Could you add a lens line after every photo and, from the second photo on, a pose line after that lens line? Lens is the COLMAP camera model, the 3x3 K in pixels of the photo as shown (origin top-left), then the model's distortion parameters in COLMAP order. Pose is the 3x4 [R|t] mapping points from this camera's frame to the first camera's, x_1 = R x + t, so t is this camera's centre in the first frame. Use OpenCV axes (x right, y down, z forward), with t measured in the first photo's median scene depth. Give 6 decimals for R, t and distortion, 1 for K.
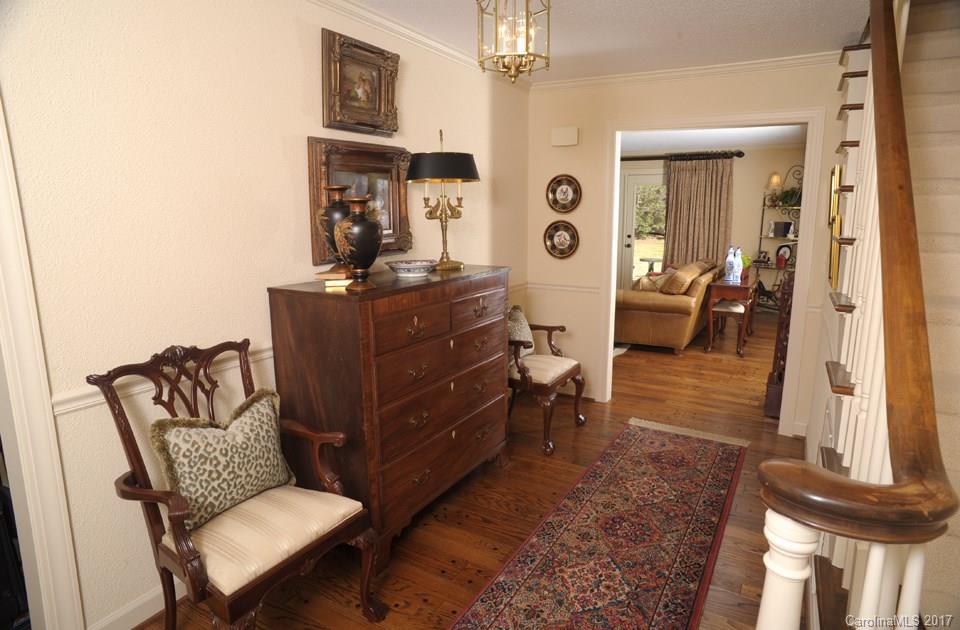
lens RADIAL K [[544.0, 0, 481.5], [0, 544.0, 319.6], [0, 0, 1]] dist [-0.098738, 0.068629]
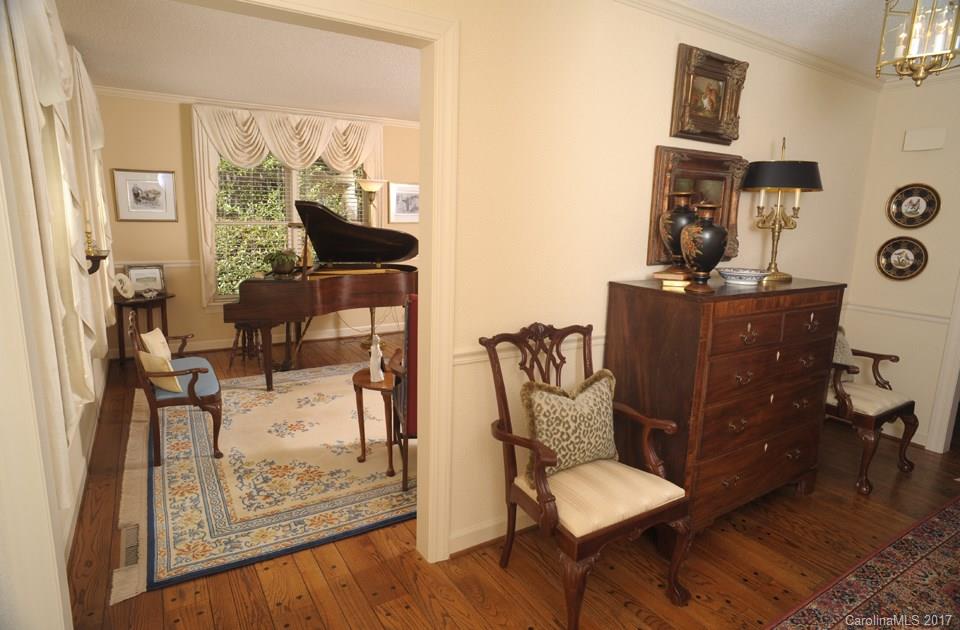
lens RADIAL K [[544.0, 0, 481.5], [0, 544.0, 319.6], [0, 0, 1]] dist [-0.098738, 0.068629]
pose [[0.888538, 0.115757, -0.443960, -0.131256], [-0.119165, 0.992666, 0.020329, 0.028131], [0.443057, 0.034841, 0.895816, -0.119070]]
